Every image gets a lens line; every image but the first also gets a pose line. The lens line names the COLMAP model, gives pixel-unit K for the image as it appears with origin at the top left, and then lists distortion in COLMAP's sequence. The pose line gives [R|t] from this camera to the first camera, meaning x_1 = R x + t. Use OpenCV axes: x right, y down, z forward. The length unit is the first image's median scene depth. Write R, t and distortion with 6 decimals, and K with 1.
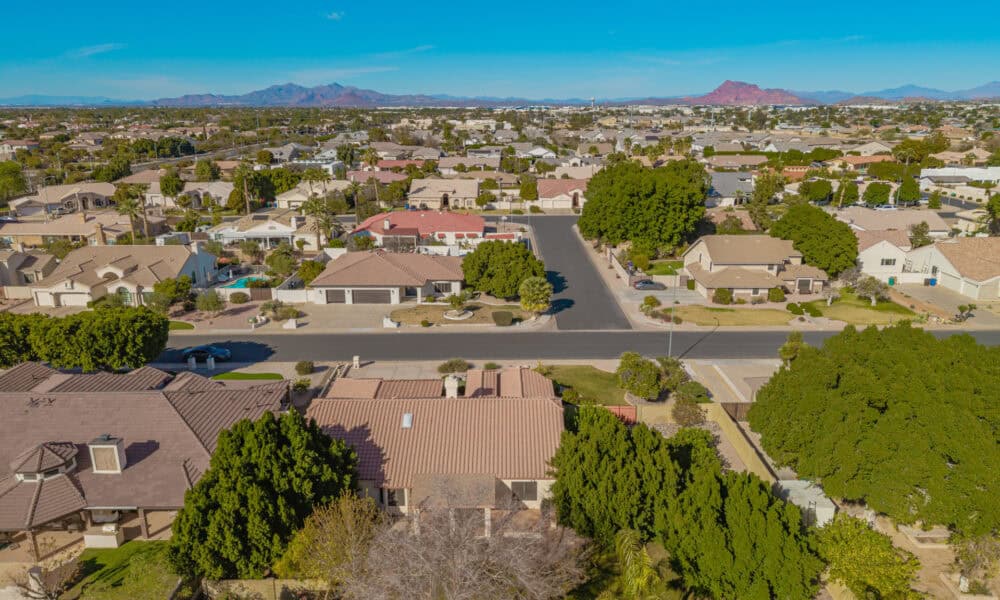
lens RADIAL K [[664.2, 0, 501.3], [0, 664.2, 305.9], [0, 0, 1]] dist [0.035231, -0.038225]
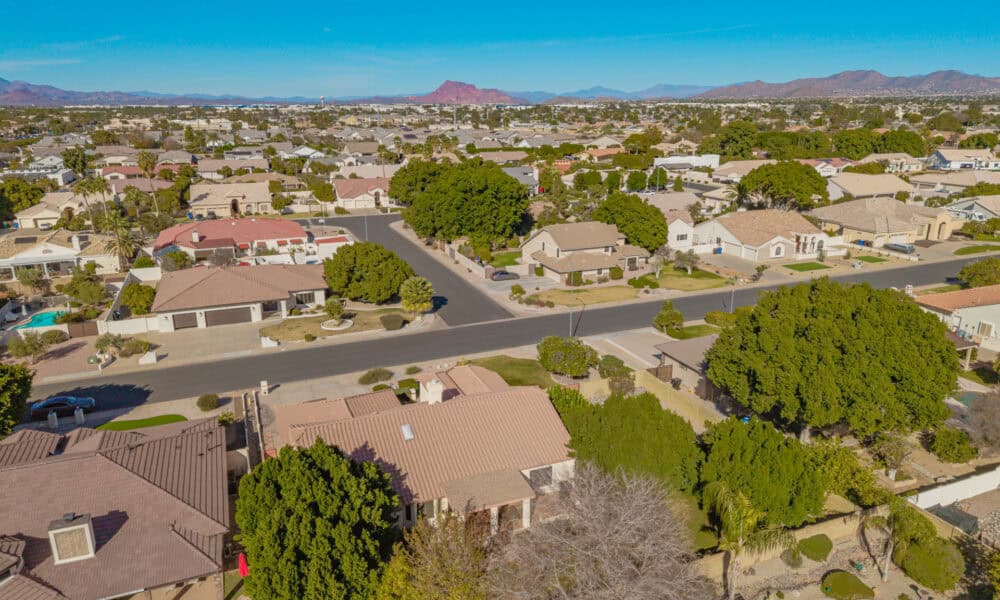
lens RADIAL K [[664.2, 0, 501.2], [0, 664.2, 298.5], [0, 0, 1]] dist [0.035231, -0.038225]
pose [[0.926466, -0.106876, 0.360885, -0.172455], [0.109789, 0.993876, 0.012483, -0.008737], [-0.360010, 0.028056, 0.932527, 0.023060]]
